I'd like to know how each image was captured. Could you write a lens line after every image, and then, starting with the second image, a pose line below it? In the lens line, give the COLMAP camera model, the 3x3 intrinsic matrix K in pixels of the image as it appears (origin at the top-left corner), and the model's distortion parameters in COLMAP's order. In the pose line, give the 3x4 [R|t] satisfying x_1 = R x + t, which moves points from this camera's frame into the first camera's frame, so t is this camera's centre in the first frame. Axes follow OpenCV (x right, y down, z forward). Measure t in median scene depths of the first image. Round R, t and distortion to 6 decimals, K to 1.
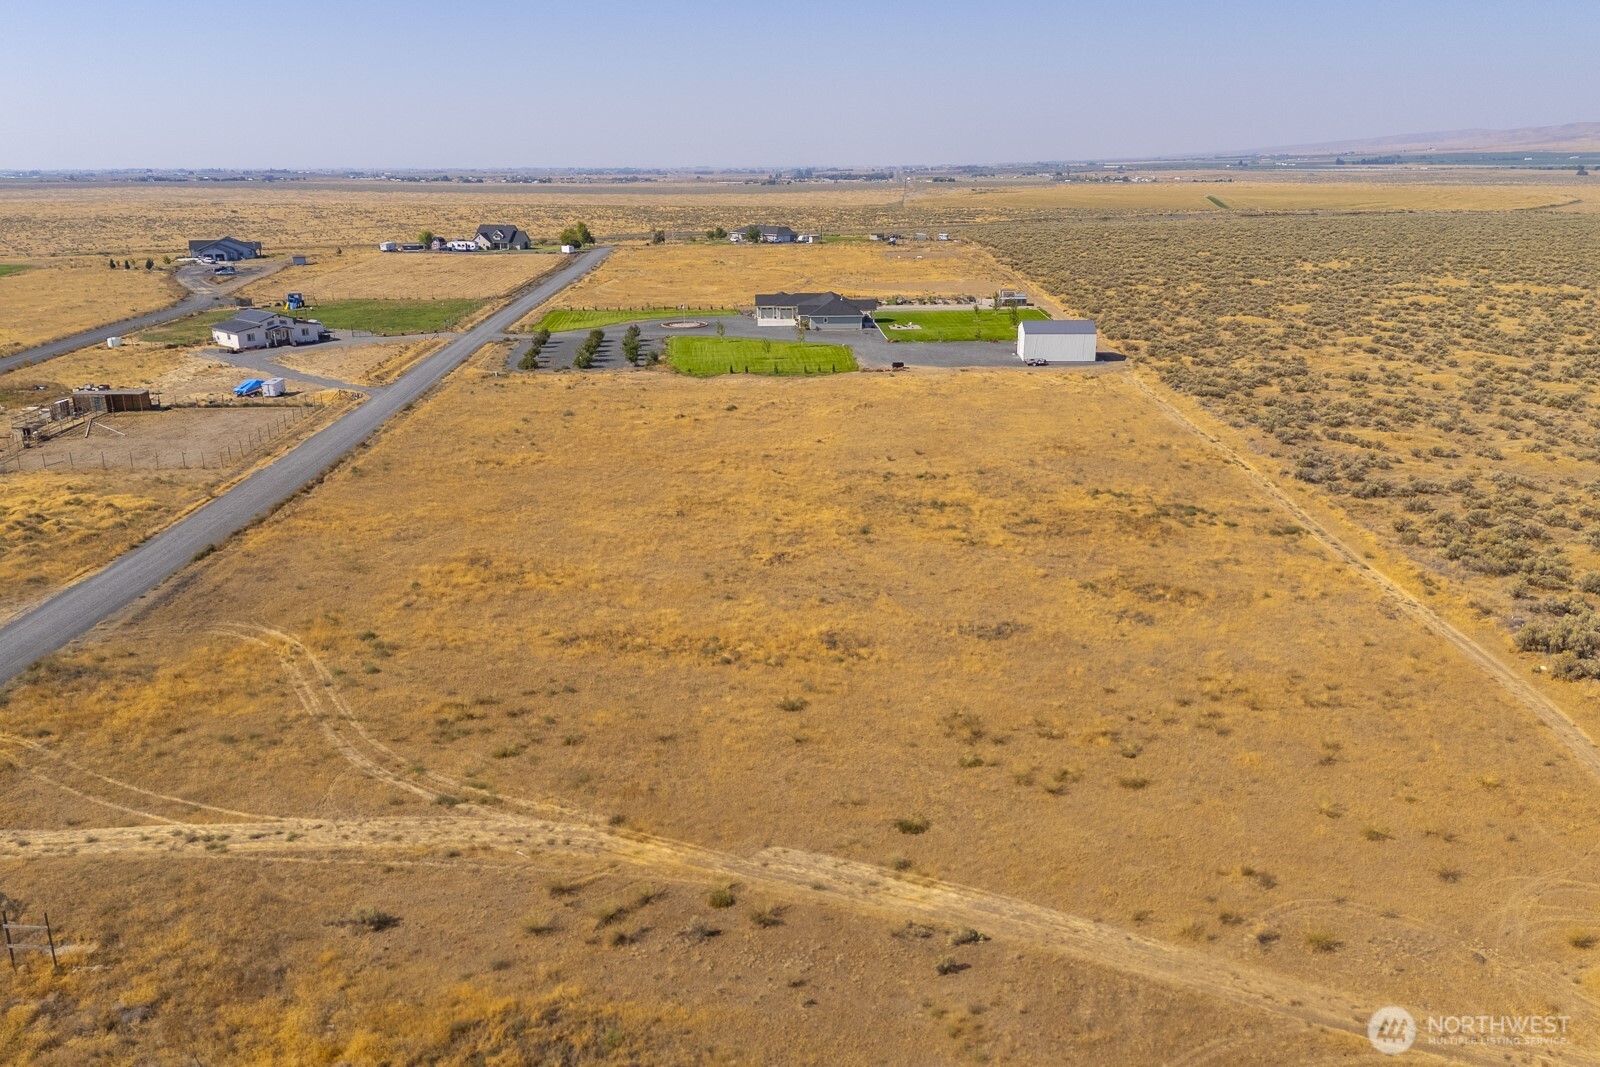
lens RADIAL K [[1194.4, 0, 800.0], [0, 1194.4, 533.5], [0, 0, 1]] dist [0.043818, -0.053839]
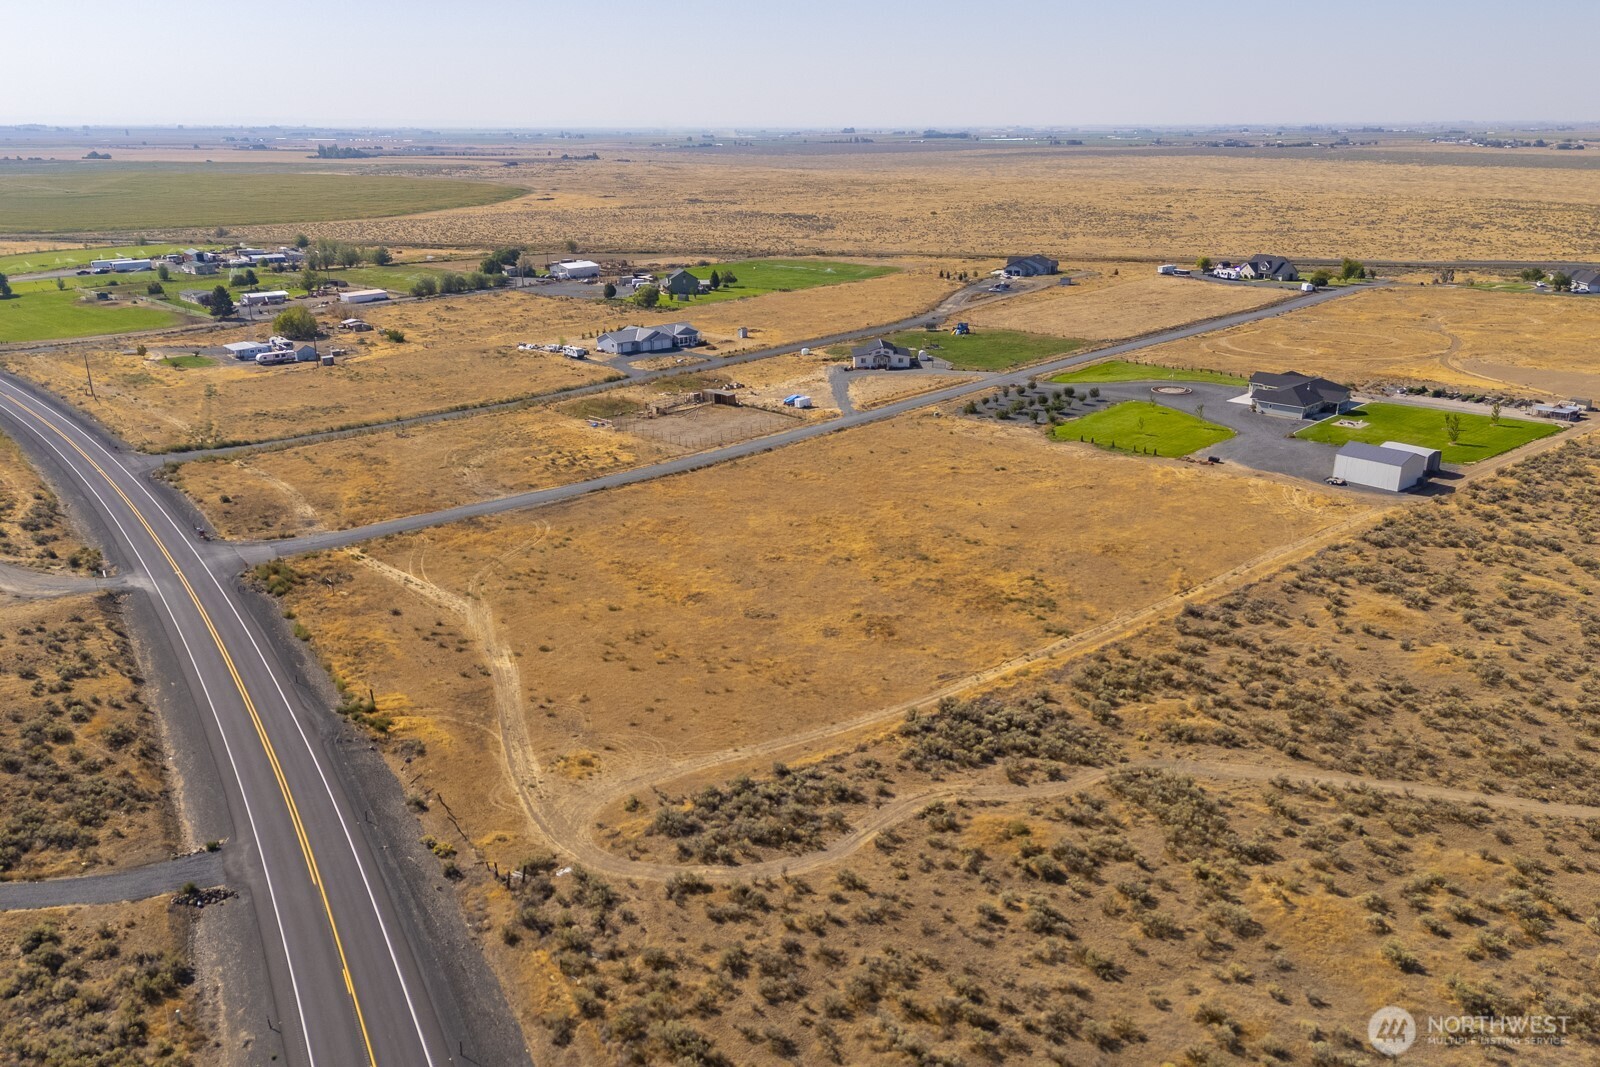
lens RADIAL K [[1250.3, 0, 801.0], [0, 1250.3, 542.1], [0, 0, 1]] dist [0.077896, -0.071092]
pose [[0.683453, 0.233690, -0.691578, 0.838333], [-0.214705, 0.969822, 0.115528, -0.146875], [0.697705, 0.069528, 0.713003, -0.191618]]
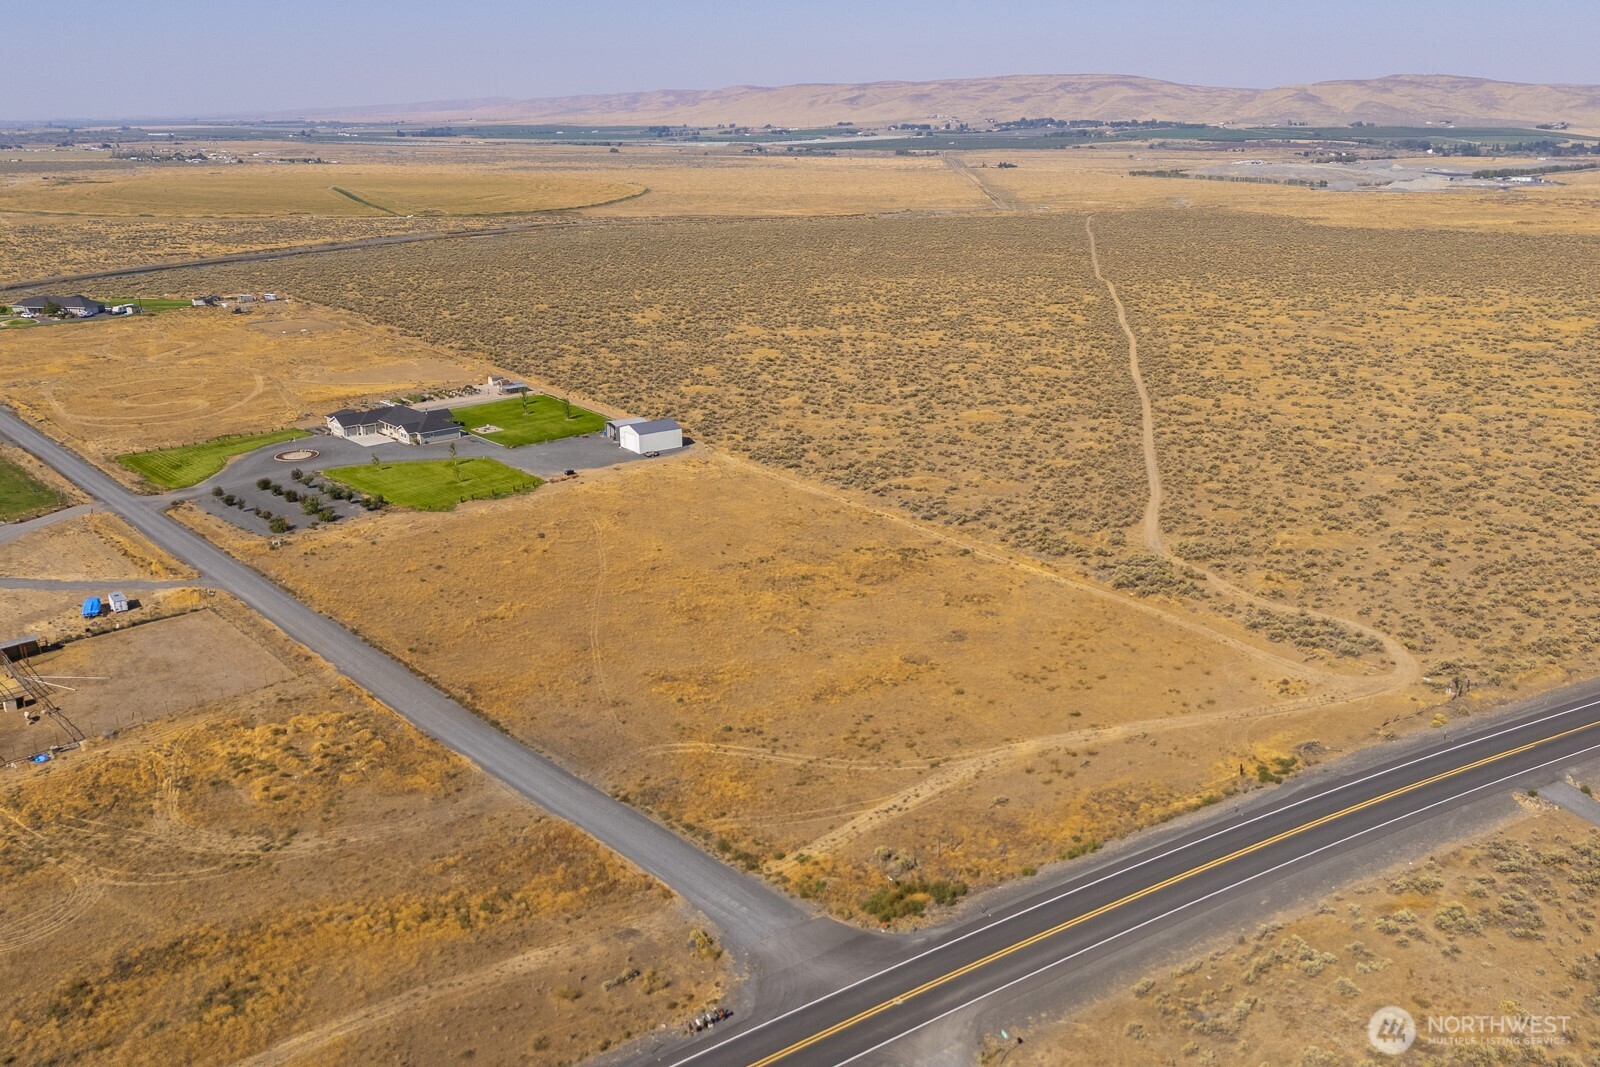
lens RADIAL K [[1215.2, 0, 800.0], [0, 1215.2, 533.5], [0, 0, 1]] dist [0.083786, -0.078674]
pose [[0.747846, -0.202462, 0.632246, -0.742816], [0.186515, 0.978079, 0.092589, -0.188748], [-0.637133, 0.048681, 0.769215, -0.259702]]
